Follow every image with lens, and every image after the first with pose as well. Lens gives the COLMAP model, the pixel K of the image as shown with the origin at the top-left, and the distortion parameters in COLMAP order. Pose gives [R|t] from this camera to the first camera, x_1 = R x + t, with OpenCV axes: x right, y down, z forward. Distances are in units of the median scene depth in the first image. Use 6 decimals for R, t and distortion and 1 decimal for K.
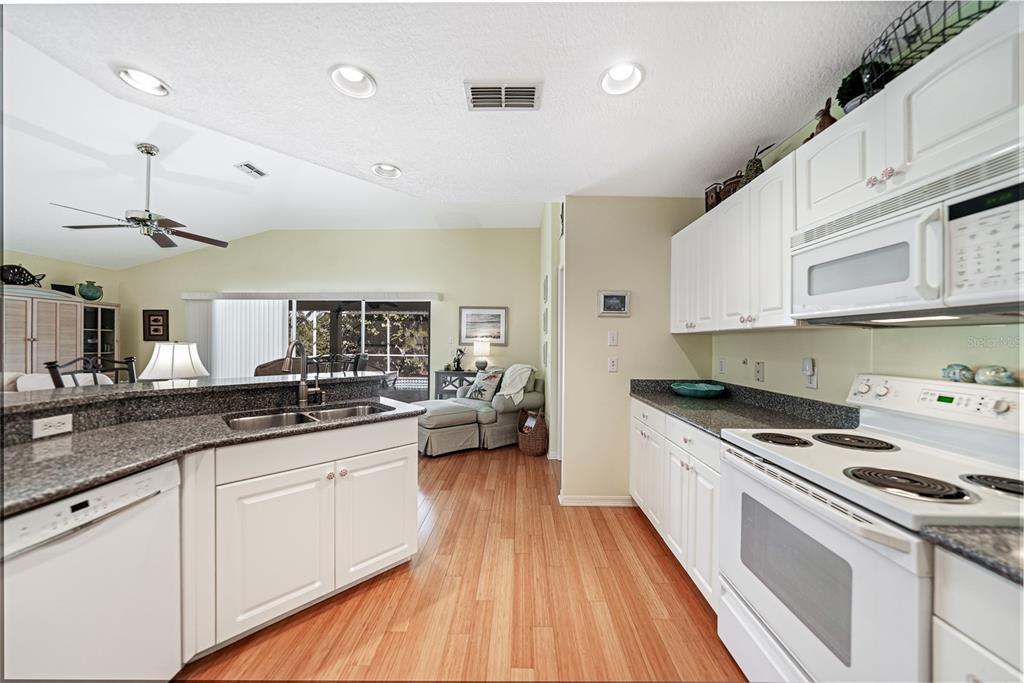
lens RADIAL K [[356.6, 0, 506.8], [0, 356.6, 344.2], [0, 0, 1]] dist [-0.016926, 0.003377]
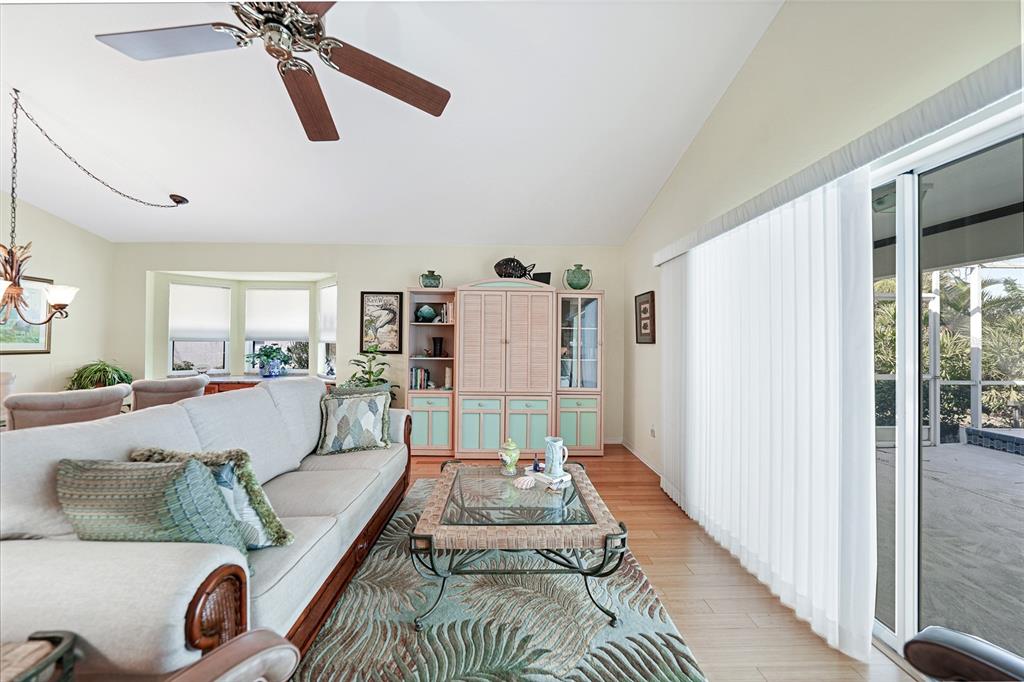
lens RADIAL K [[356.6, 0, 519.2], [0, 356.6, 338.6], [0, 0, 1]] dist [-0.016926, 0.003377]
pose [[0.077605, -0.017855, -0.996824, -0.570668], [-0.013129, 0.999735, -0.018929, -0.004700], [0.996898, 0.014556, 0.077350, 1.075847]]
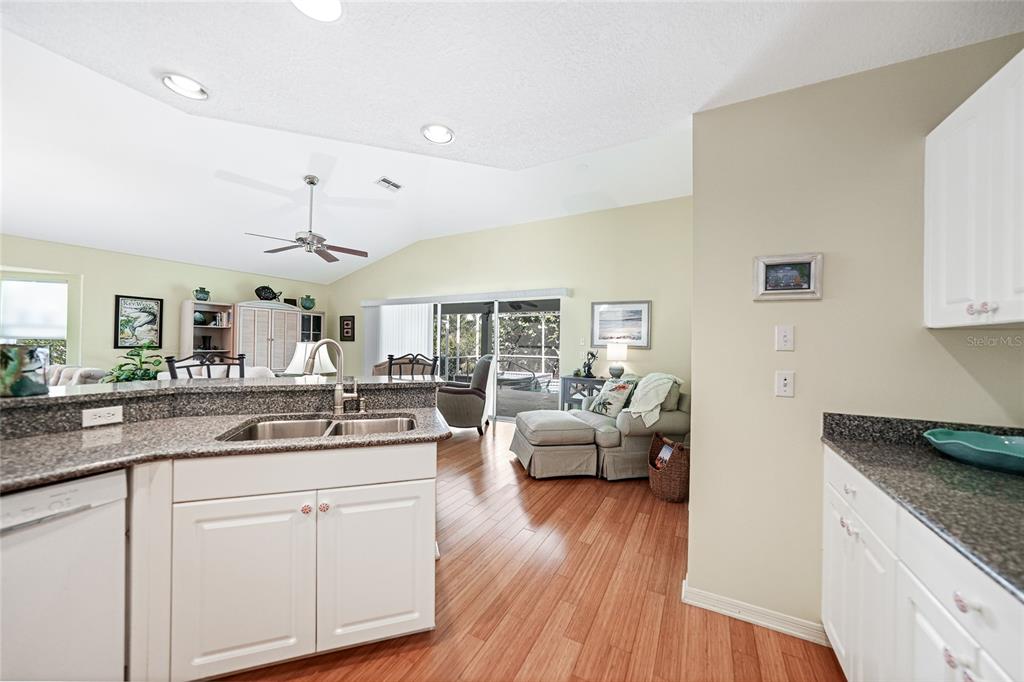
lens RADIAL K [[356.6, 0, 509.9], [0, 356.6, 342.0], [0, 0, 1]] dist [-0.016926, 0.003377]
pose [[0.895148, 0.005375, -0.445736, 0.106247], [-0.011154, 0.999884, -0.010344, 0.000428], [0.445629, 0.014231, 0.895105, 0.200629]]
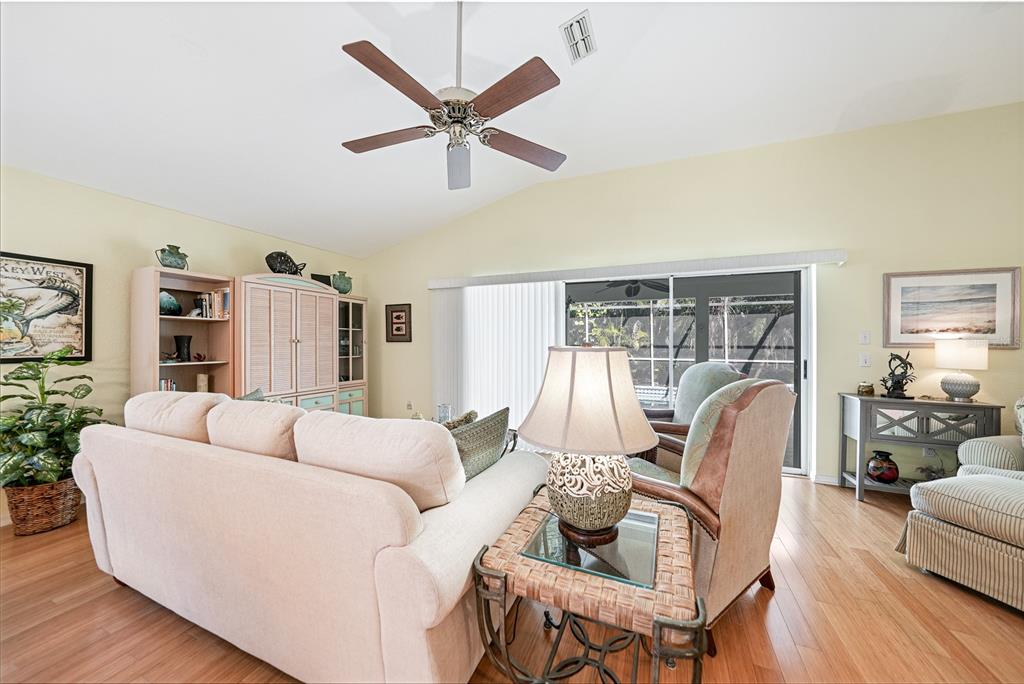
lens RADIAL K [[356.6, 0, 512.9], [0, 356.6, 340.6], [0, 0, 1]] dist [-0.016926, 0.003377]
pose [[0.936588, -0.005996, -0.350380, -0.668057], [0.002320, 0.999938, -0.010911, -0.004042], [0.350424, 0.009406, 0.936544, 0.457878]]
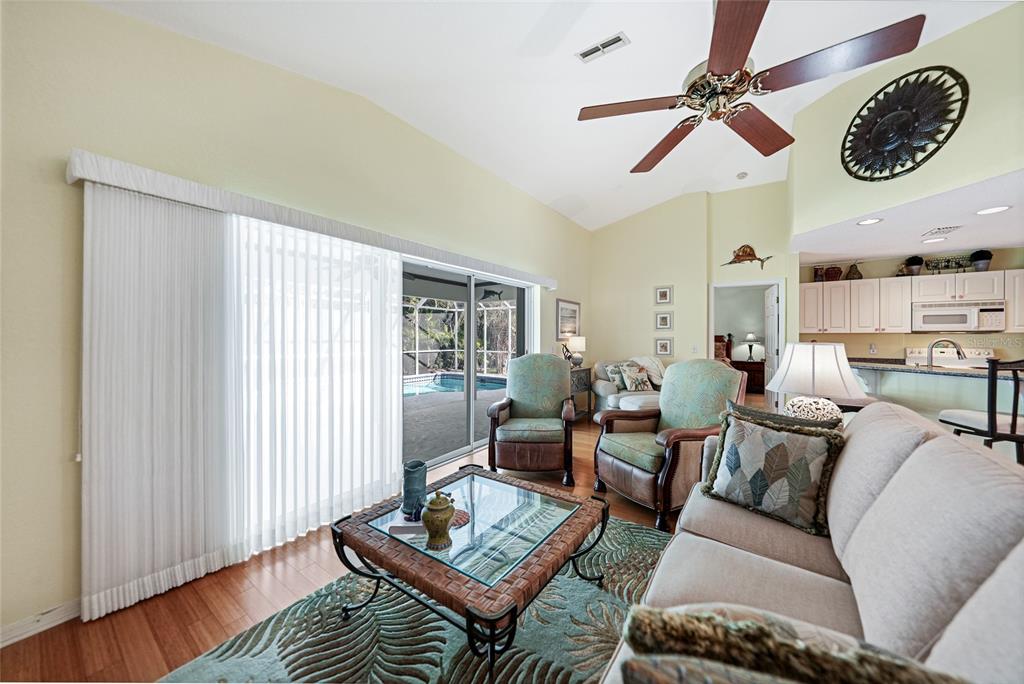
lens RADIAL K [[356.6, 0, 510.9], [0, 356.6, 337.8], [0, 0, 1]] dist [-0.016926, 0.003377]
pose [[0.538632, -0.005751, 0.842522, -1.390200], [0.005437, 0.999980, 0.003351, -0.014402], [-0.842524, 0.002776, 0.538652, 0.867441]]
